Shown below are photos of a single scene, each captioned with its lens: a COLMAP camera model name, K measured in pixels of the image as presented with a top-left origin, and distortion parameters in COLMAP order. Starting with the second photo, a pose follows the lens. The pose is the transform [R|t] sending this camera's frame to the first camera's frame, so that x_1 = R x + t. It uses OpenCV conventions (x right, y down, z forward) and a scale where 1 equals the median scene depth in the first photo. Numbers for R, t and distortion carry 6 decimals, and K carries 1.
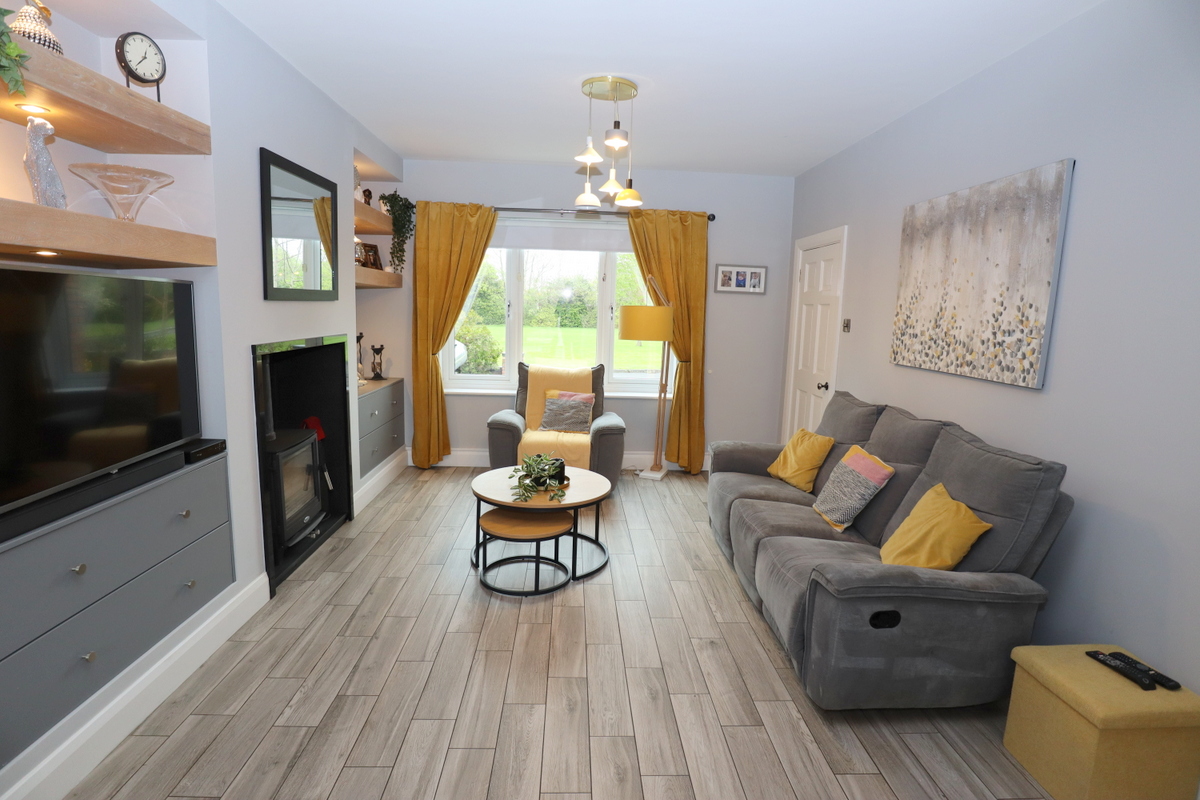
lens RADIAL K [[617.1, 0, 600.0], [0, 617.1, 400.0], [0, 0, 1]] dist [-0.032505, 0.000982]
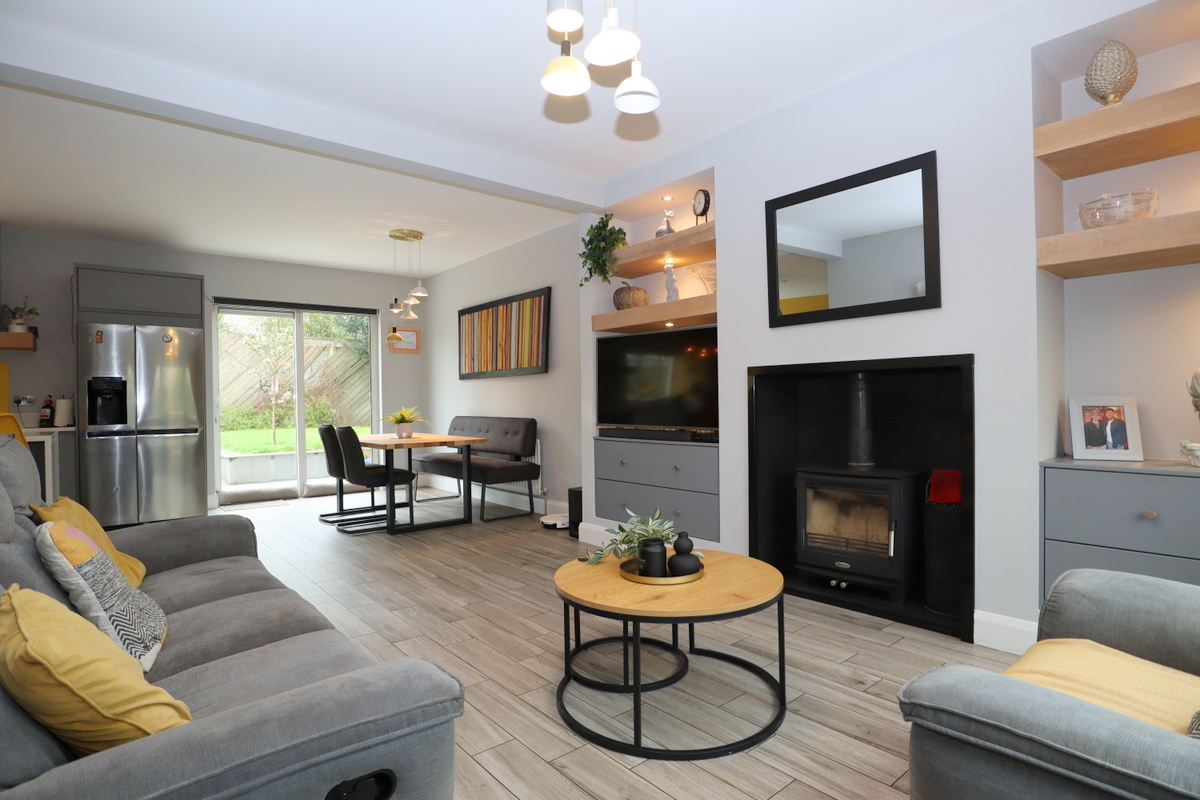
lens RADIAL K [[617.1, 0, 600.0], [0, 617.1, 400.0], [0, 0, 1]] dist [-0.032505, 0.000982]
pose [[-0.790065, -0.020800, -0.612670, 0.418173], [-0.101306, 0.990113, 0.097025, -0.110519], [0.604595, 0.138723, -0.784360, 1.743361]]
